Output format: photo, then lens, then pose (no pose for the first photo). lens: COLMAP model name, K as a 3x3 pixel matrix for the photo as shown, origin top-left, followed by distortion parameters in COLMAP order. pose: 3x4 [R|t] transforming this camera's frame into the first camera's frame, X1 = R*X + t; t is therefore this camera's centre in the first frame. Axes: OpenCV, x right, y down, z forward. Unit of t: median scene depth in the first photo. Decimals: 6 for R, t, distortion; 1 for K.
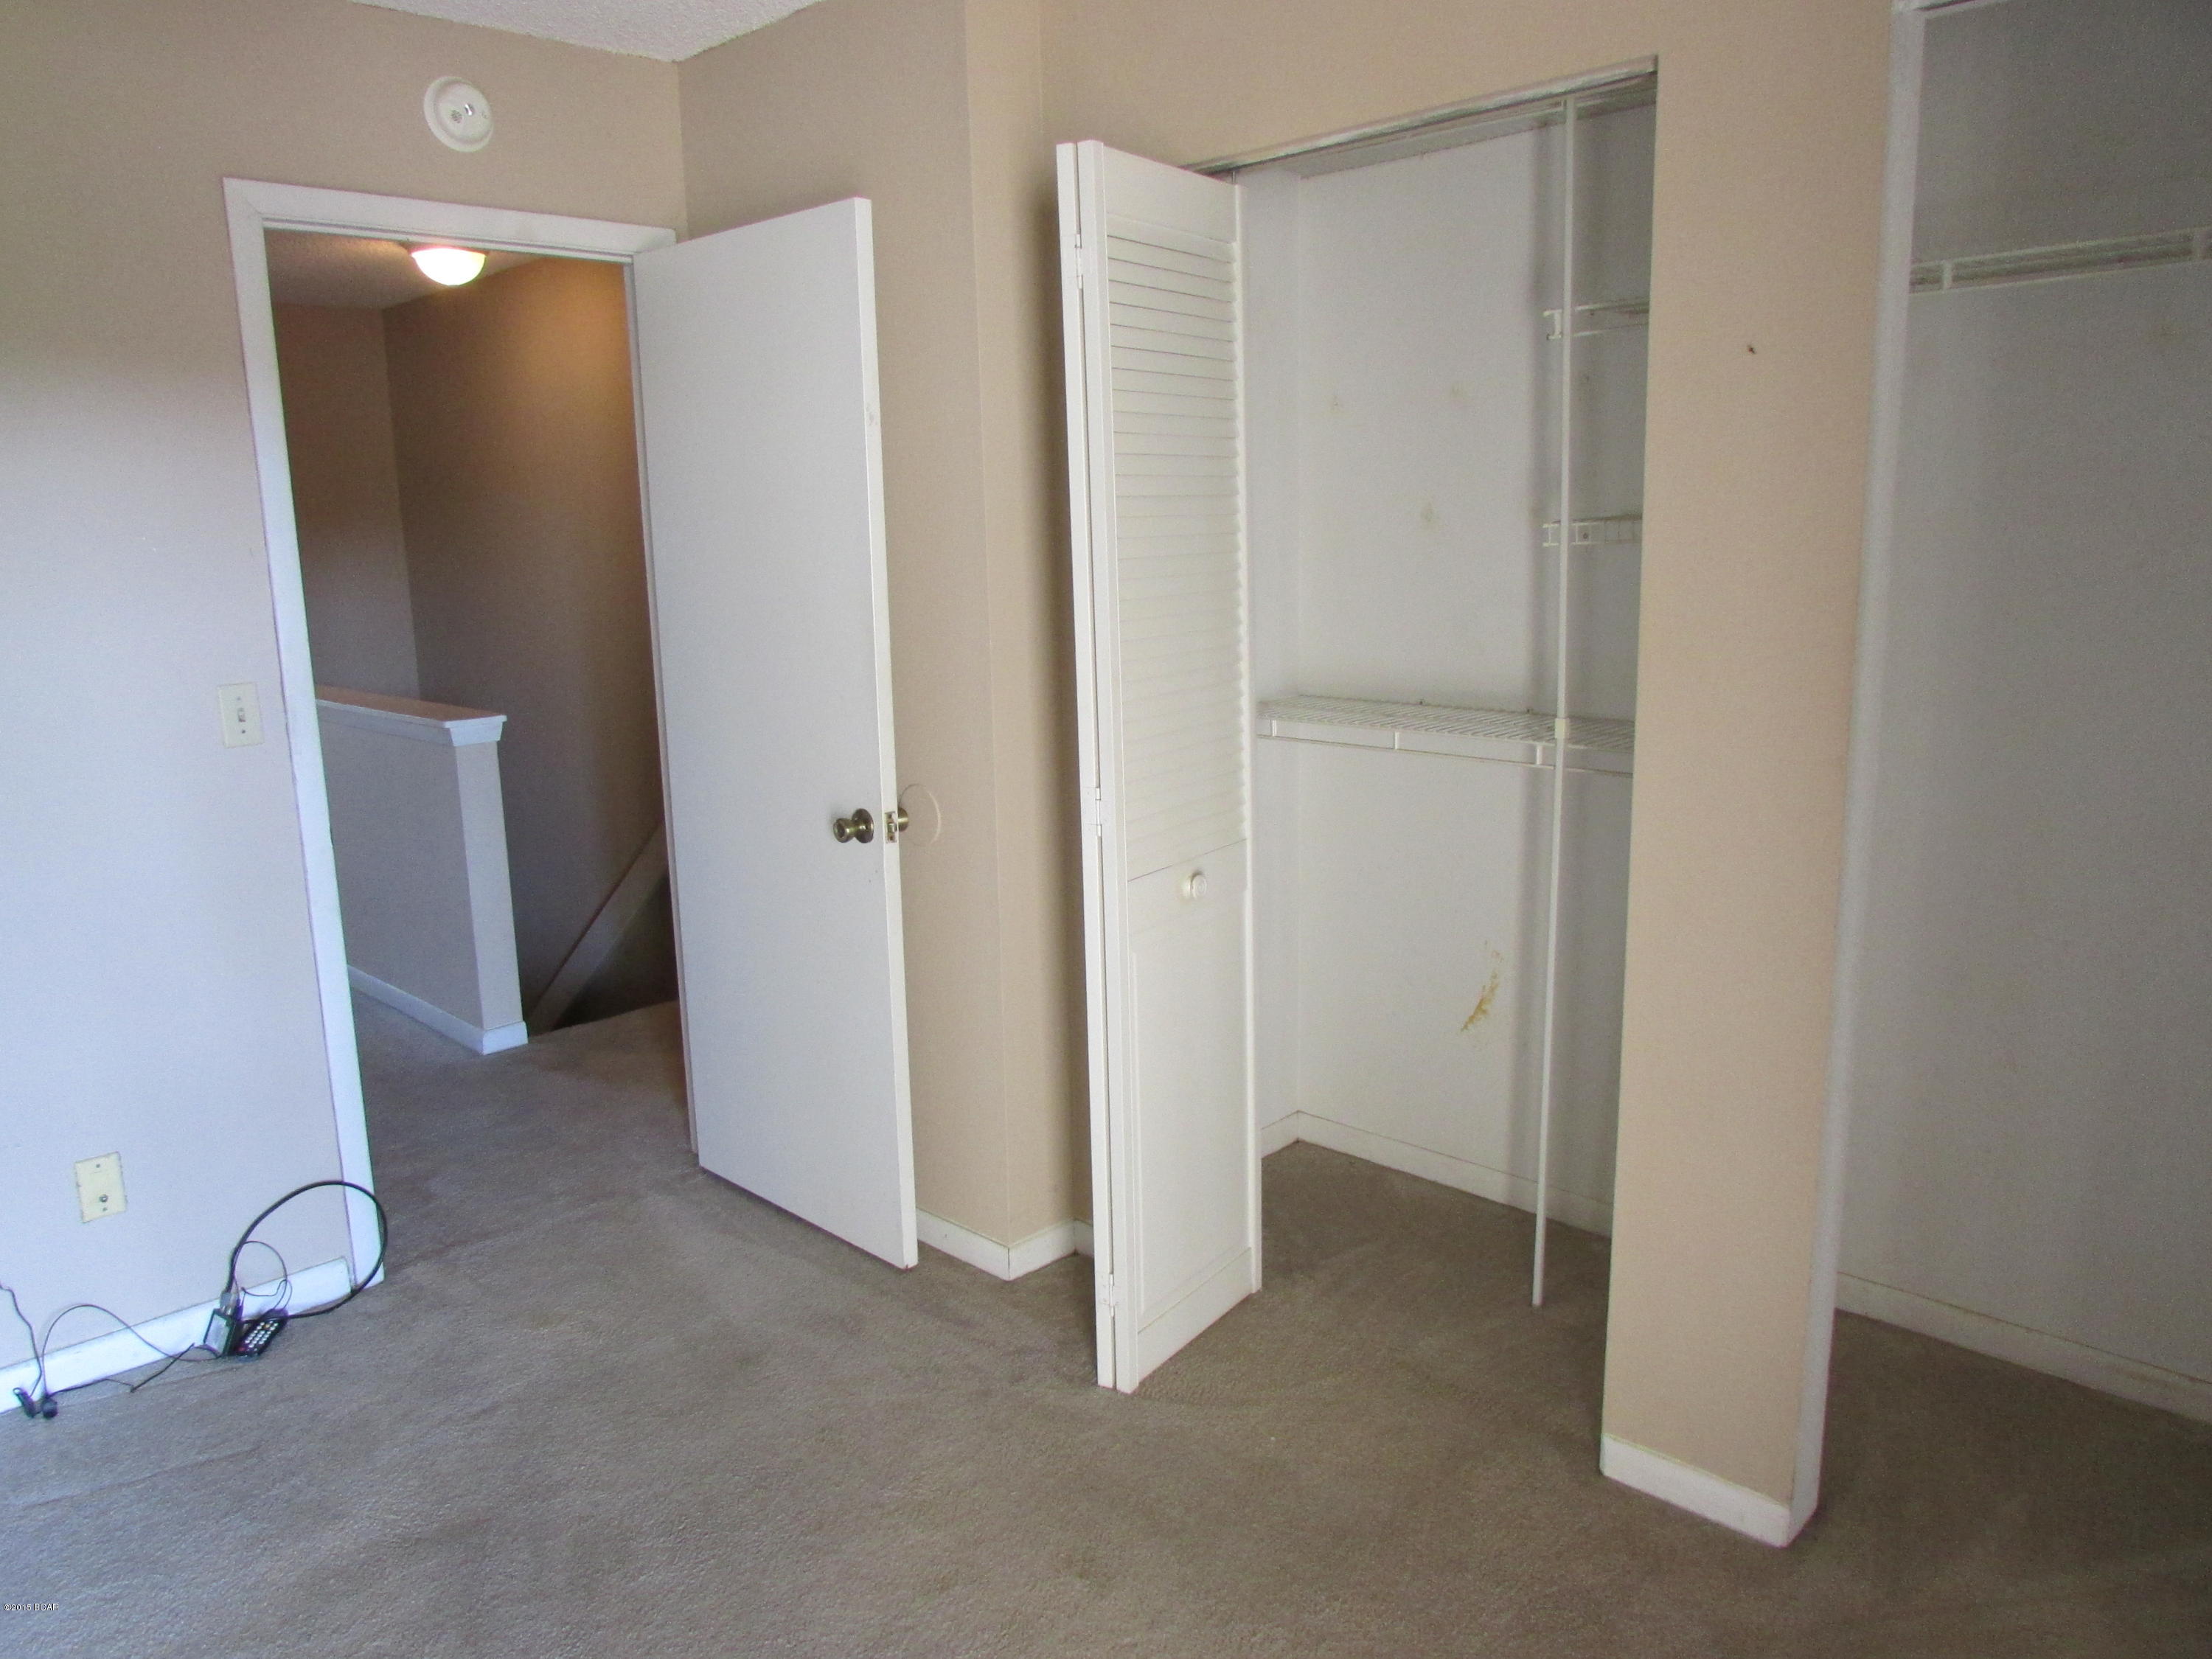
lens RADIAL K [[1575.8, 0, 1105.0], [0, 1575.8, 835.9], [0, 0, 1]] dist [-0.013688, -0.000185]
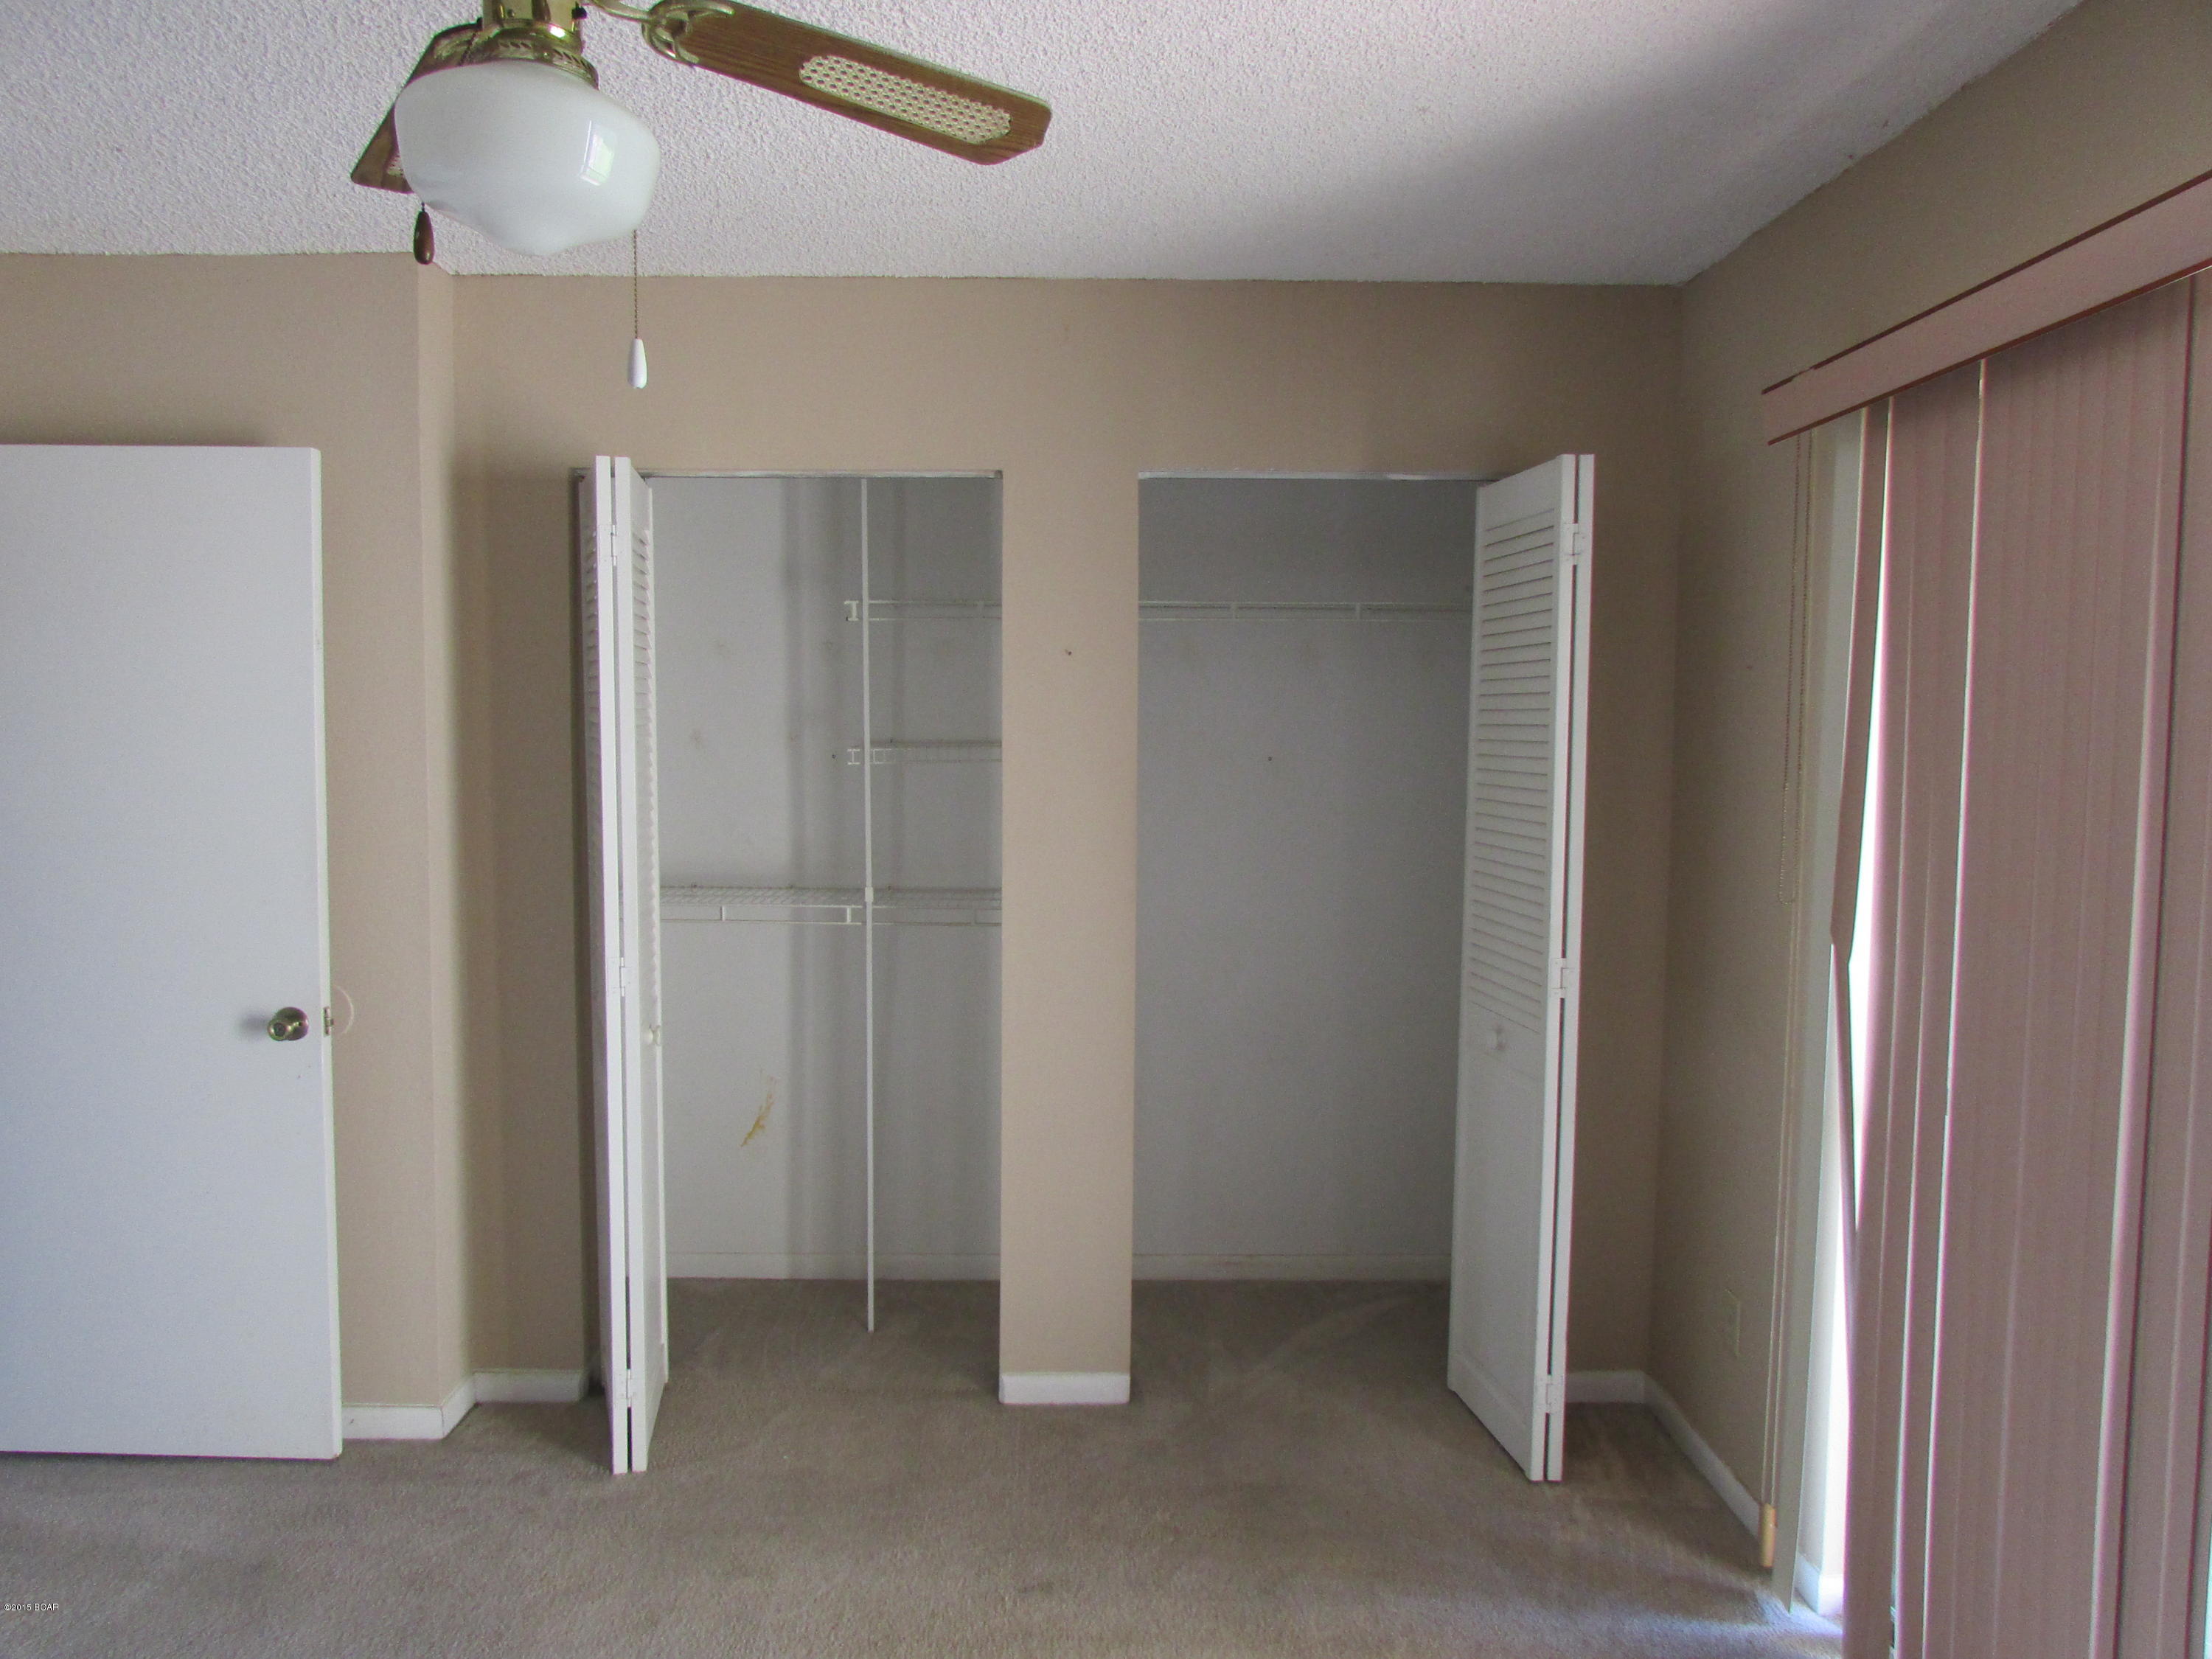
lens RADIAL K [[1575.8, 0, 1105.0], [0, 1575.8, 835.9], [0, 0, 1]] dist [-0.013688, -0.000185]
pose [[0.703394, -0.022920, 0.710430, -0.538727], [0.111999, 0.990568, -0.078932, 0.013590], [-0.701921, 0.135088, 0.699327, -0.122532]]
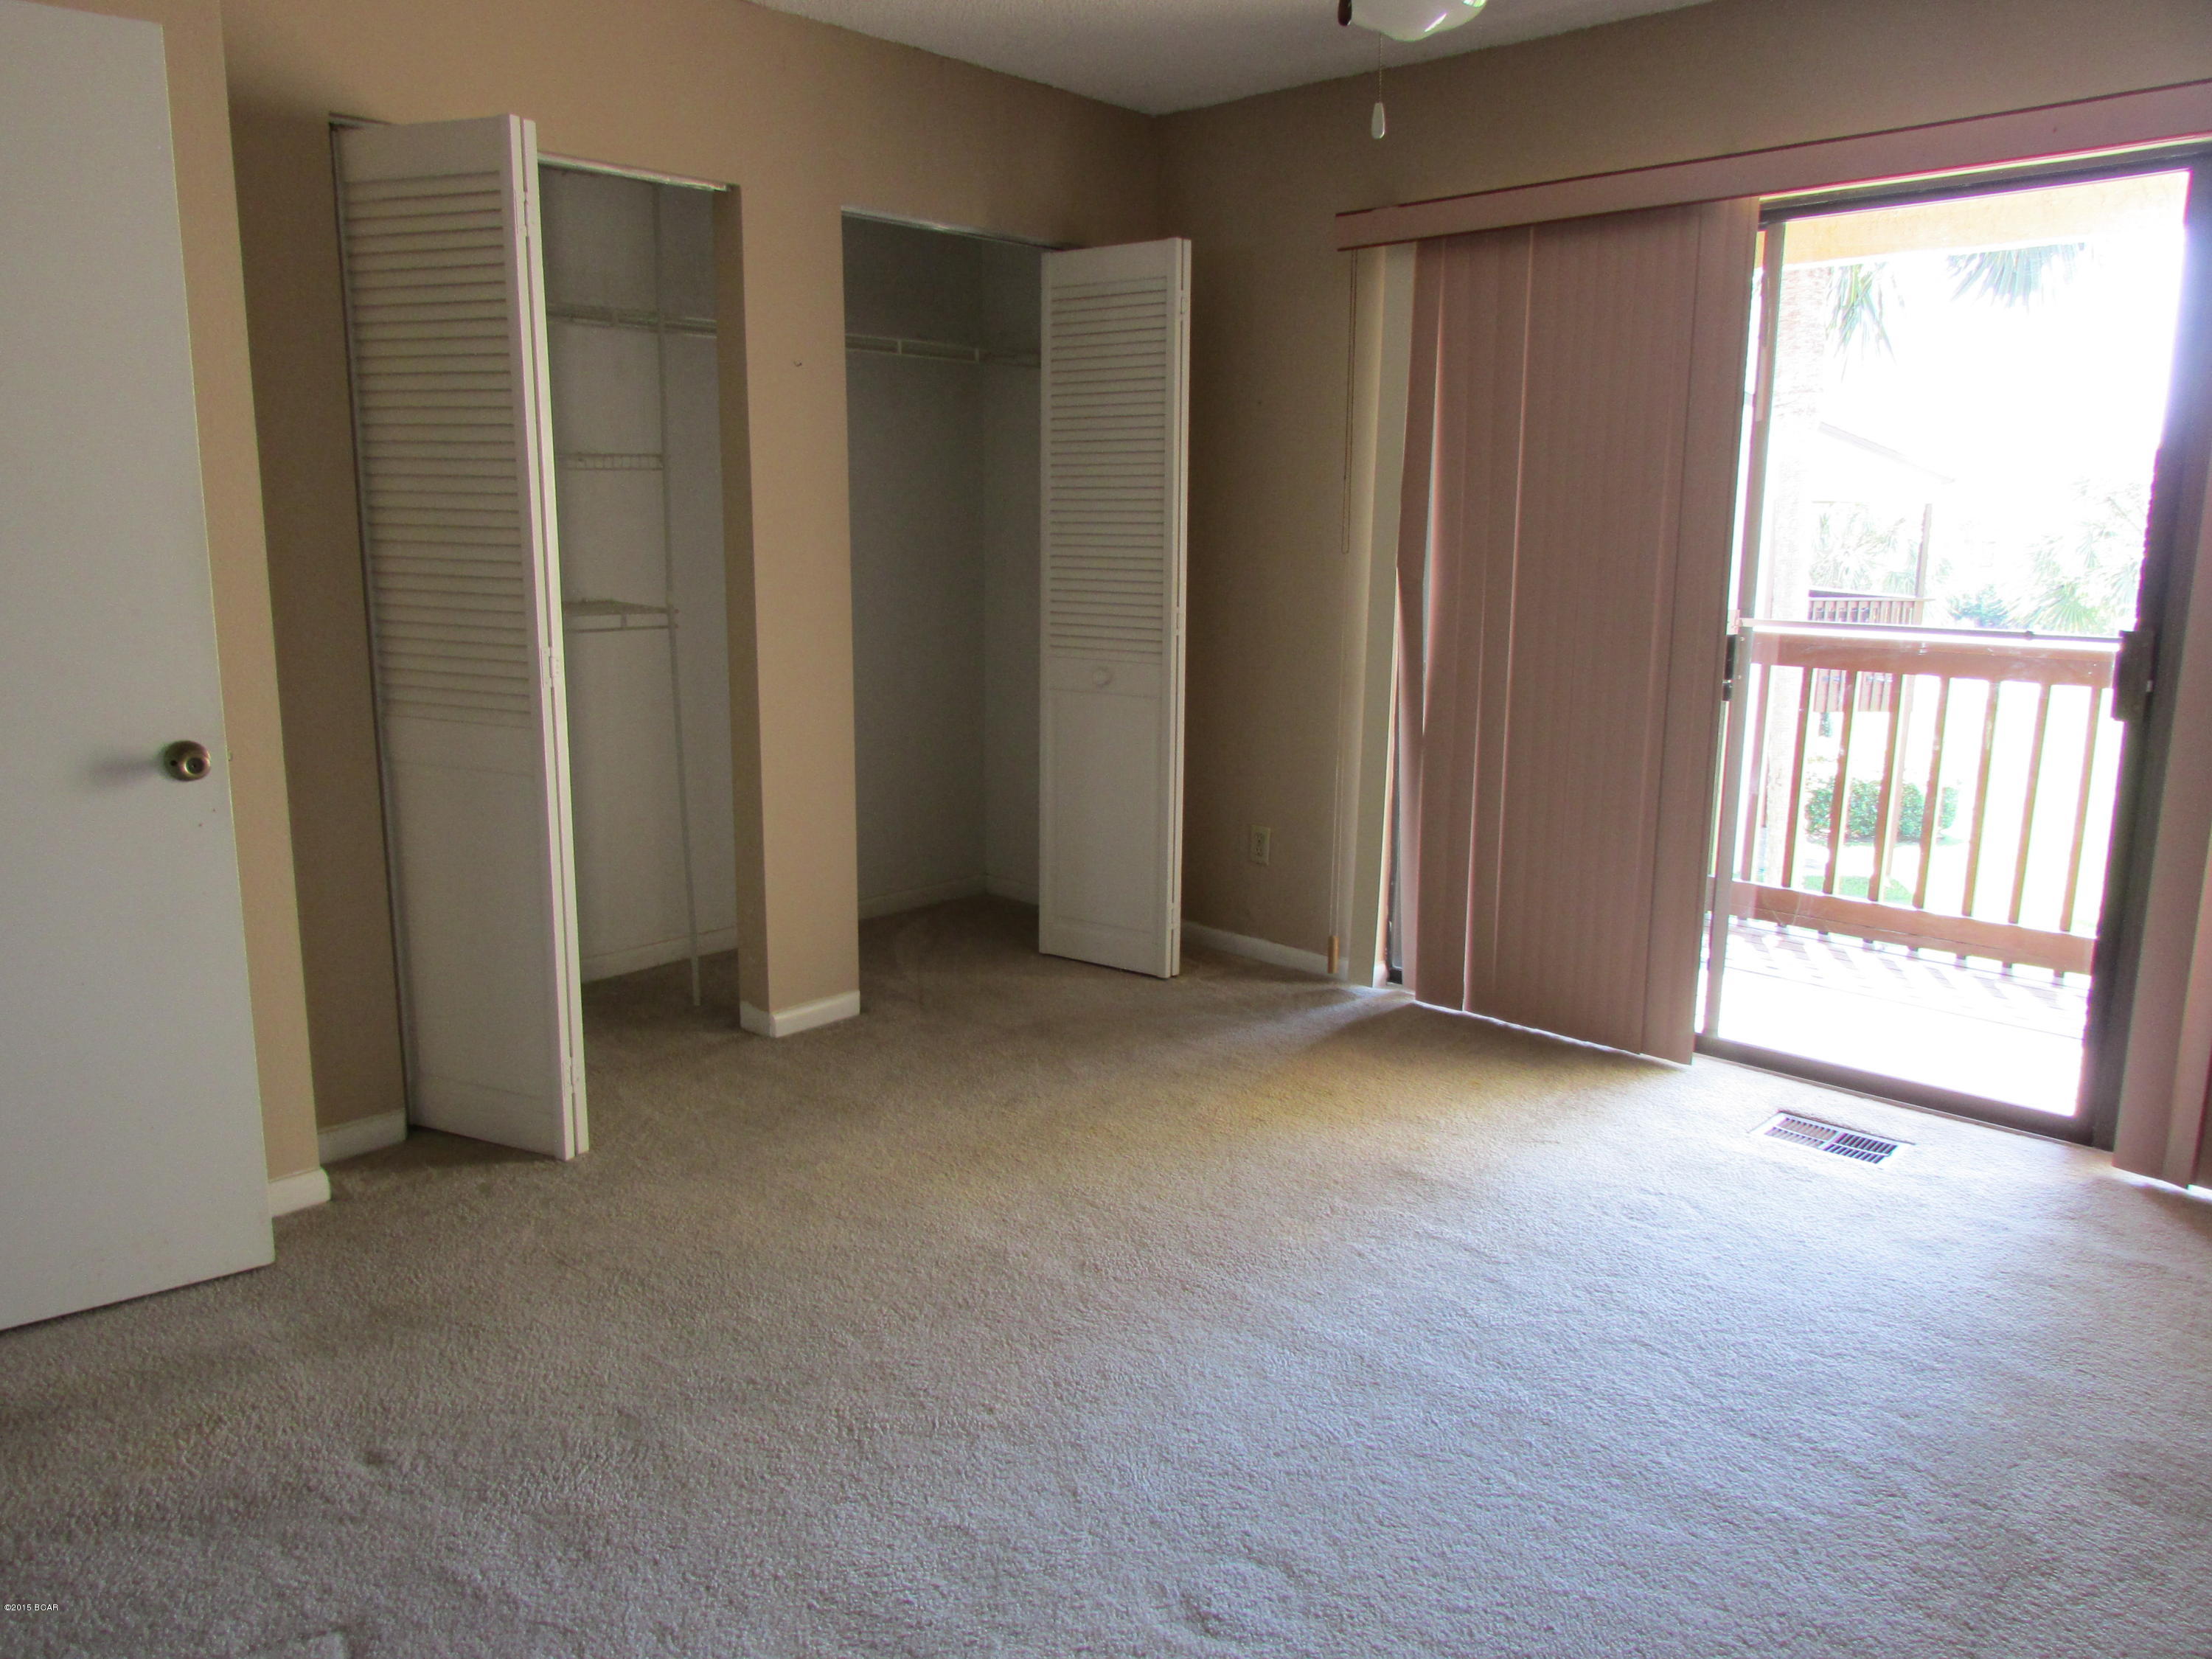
lens RADIAL K [[1573.3, 0, 1106.0], [0, 1573.3, 829.5], [0, 0, 1]] dist [-0.024069, -0.000987]
pose [[-0.026090, -0.172431, 0.984676, -1.091055], [0.184943, 0.967175, 0.174266, -0.023691], [-0.982403, 0.186655, 0.006657, 0.521975]]
